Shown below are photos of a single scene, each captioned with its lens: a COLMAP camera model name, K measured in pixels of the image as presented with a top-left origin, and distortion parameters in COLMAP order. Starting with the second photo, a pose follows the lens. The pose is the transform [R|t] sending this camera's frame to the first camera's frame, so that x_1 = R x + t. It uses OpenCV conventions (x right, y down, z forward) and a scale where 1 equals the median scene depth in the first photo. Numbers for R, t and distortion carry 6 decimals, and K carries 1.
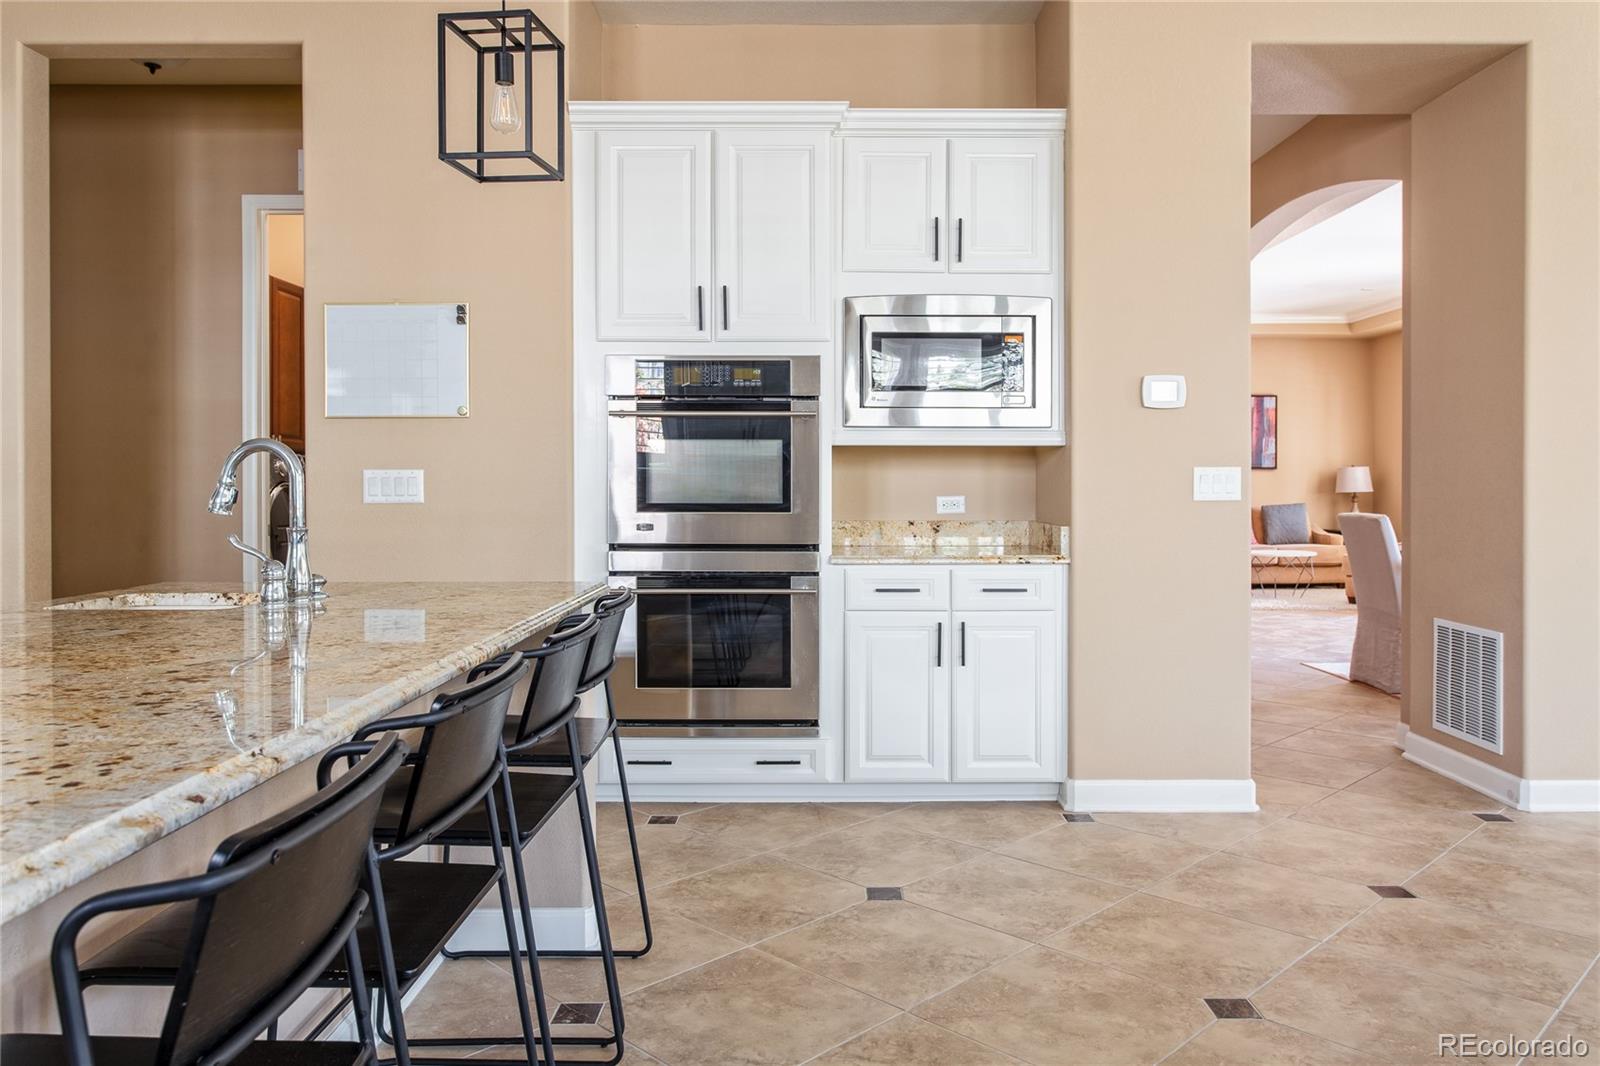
lens RADIAL K [[1119.9, 0, 797.6], [0, 1119.9, 486.9], [0, 0, 1]] dist [-0.002857, -0.002258]
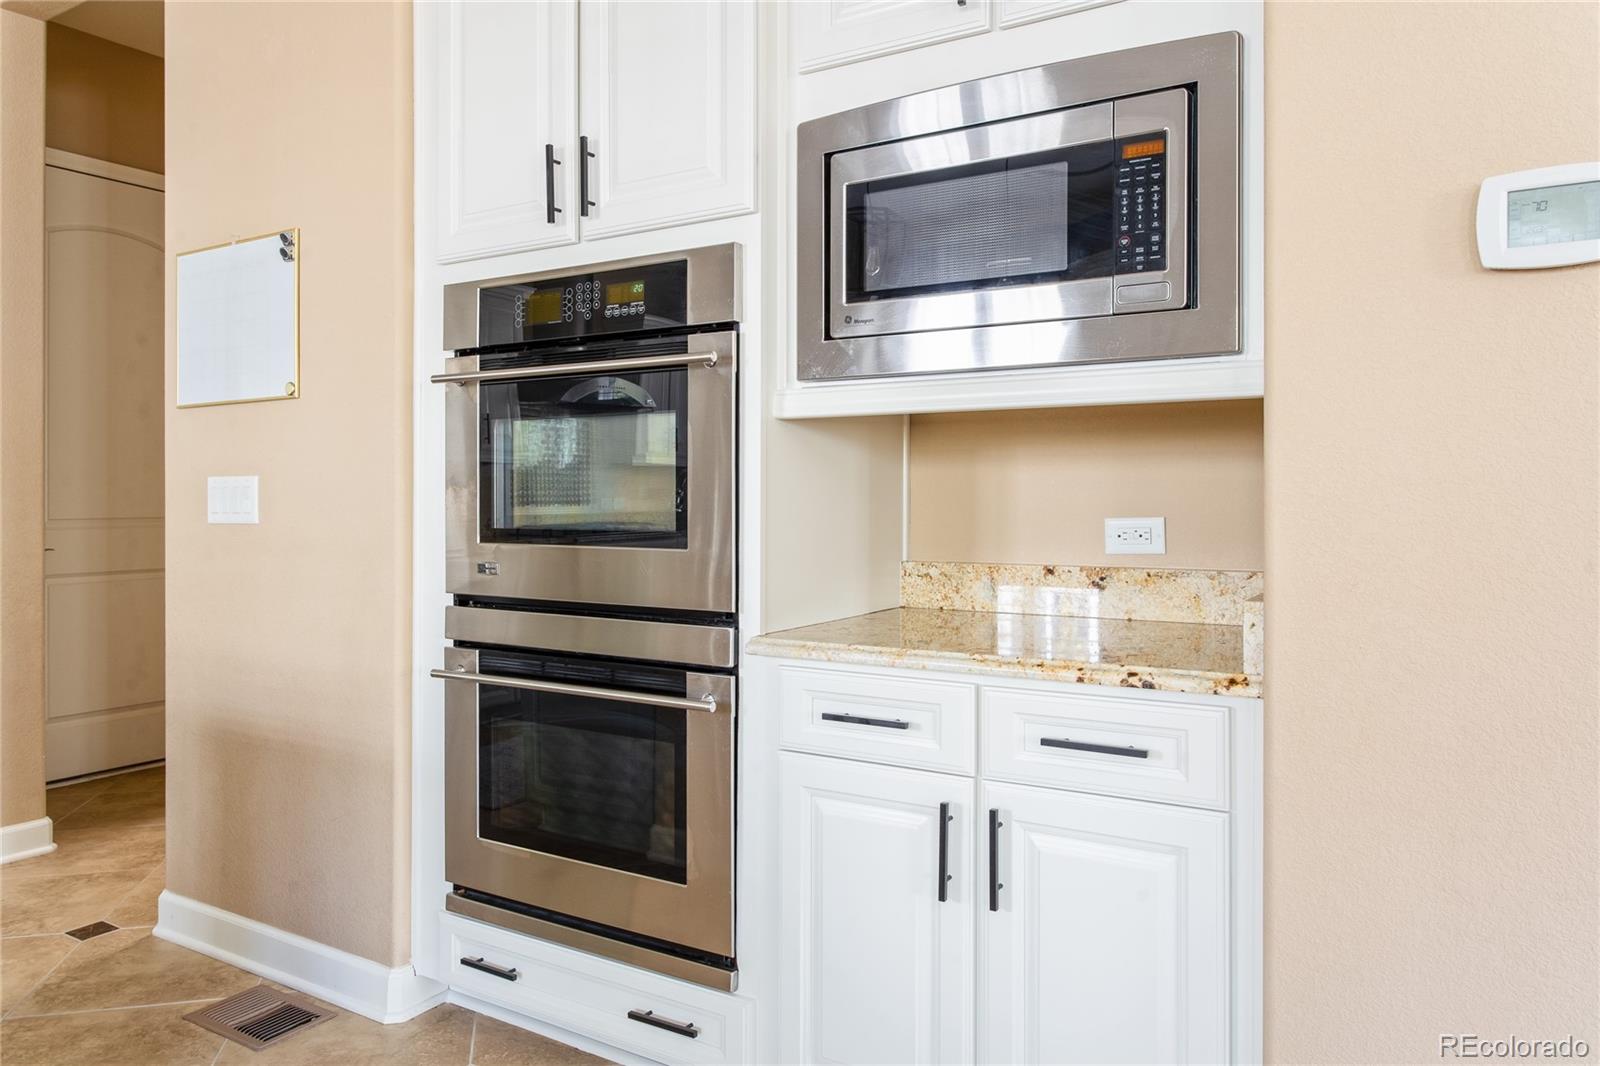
lens RADIAL K [[1080.4, 0, 799.8], [0, 1080.4, 494.3], [0, 0, 1]] dist [0.004206, 0.005566]
pose [[0.852760, -0.005023, -0.522280, 0.301650], [0.001690, 0.999975, -0.006859, 0.000861], [0.522301, 0.004966, 0.852747, 0.596864]]
